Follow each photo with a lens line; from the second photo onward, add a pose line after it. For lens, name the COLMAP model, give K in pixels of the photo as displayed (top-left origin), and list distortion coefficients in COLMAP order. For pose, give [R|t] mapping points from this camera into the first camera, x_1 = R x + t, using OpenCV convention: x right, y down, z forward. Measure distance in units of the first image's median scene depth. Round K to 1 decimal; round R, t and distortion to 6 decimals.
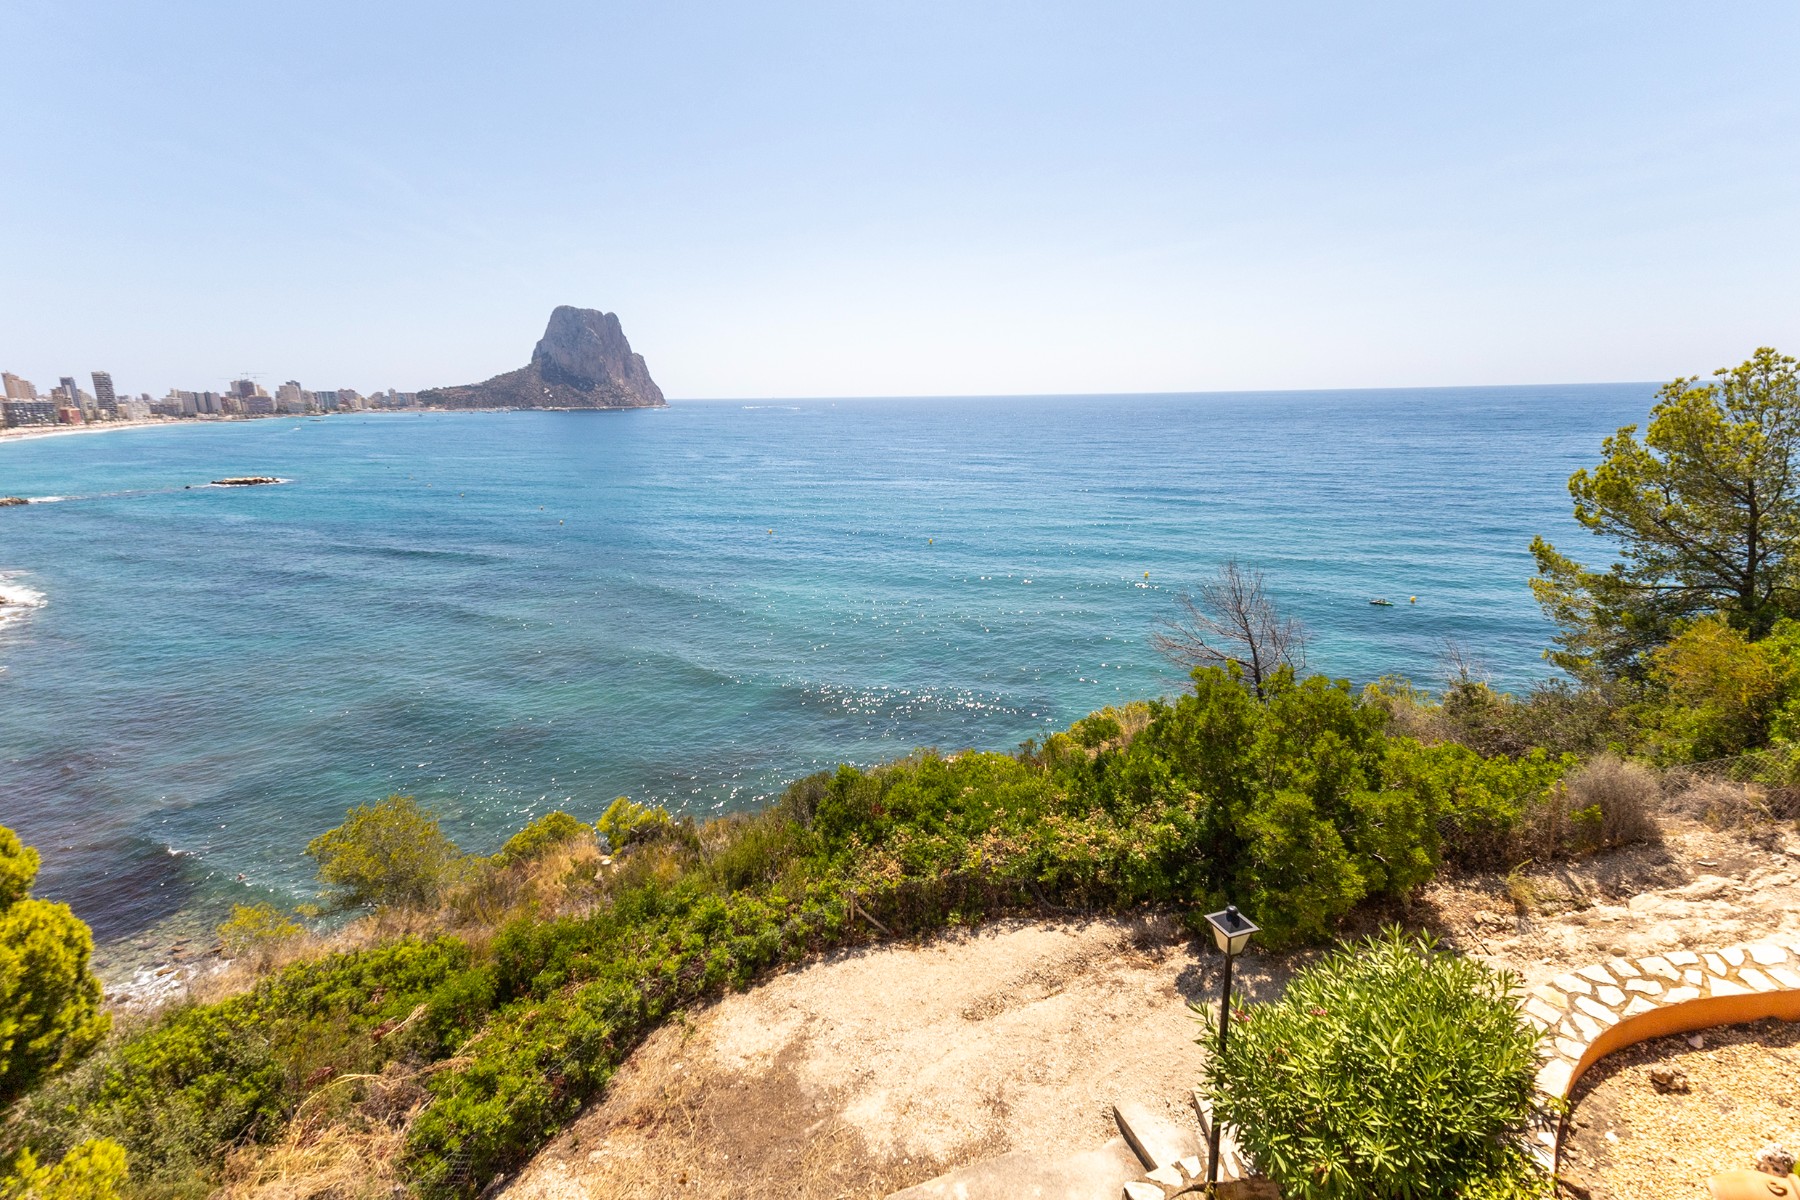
lens RADIAL K [[822.5, 0, 902.2], [0, 822.5, 600.1], [0, 0, 1]] dist [0.032876, -0.011211]
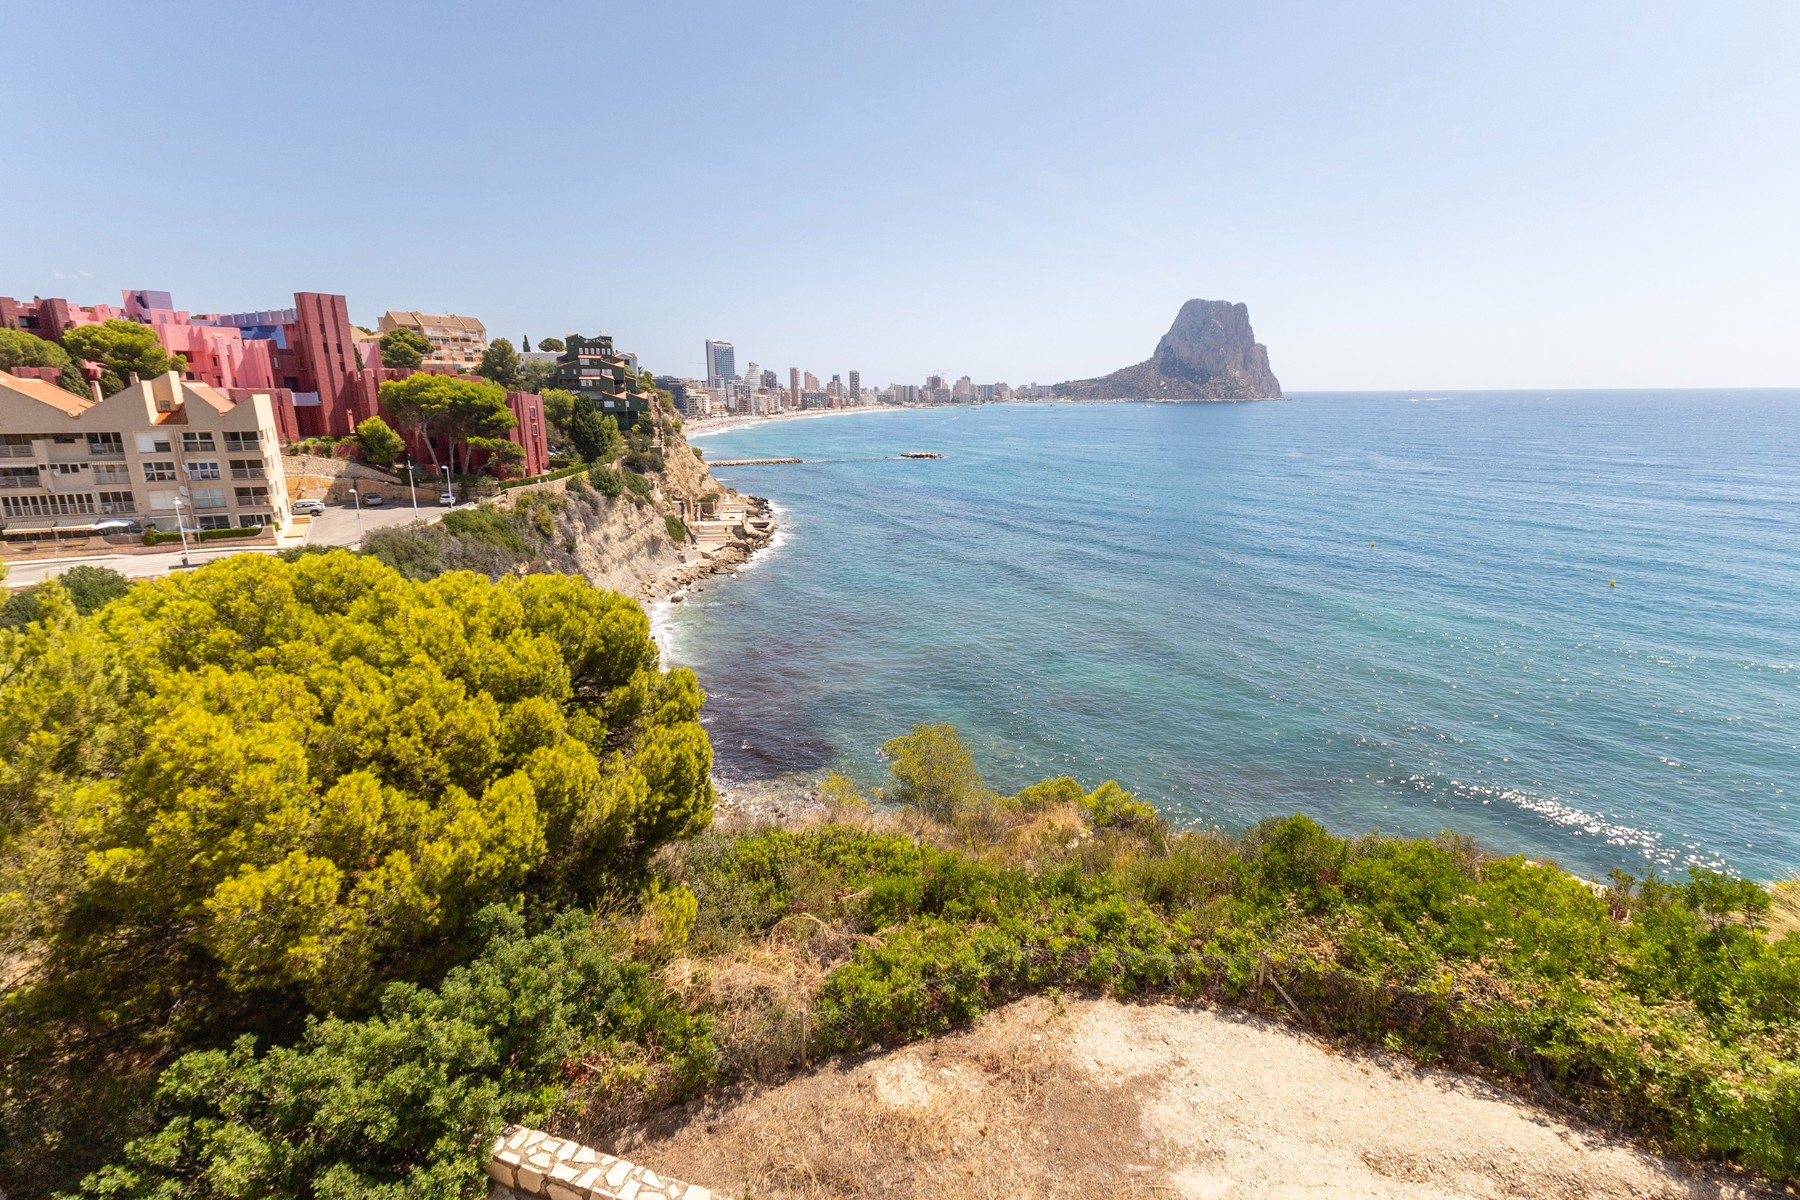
lens RADIAL K [[822.5, 0, 902.2], [0, 822.5, 600.1], [0, 0, 1]] dist [0.032876, -0.011211]
pose [[0.771520, 0.165426, -0.614322, 0.125692], [-0.159987, 0.985021, 0.064323, -0.015399], [0.615761, 0.048657, 0.786429, 0.044785]]
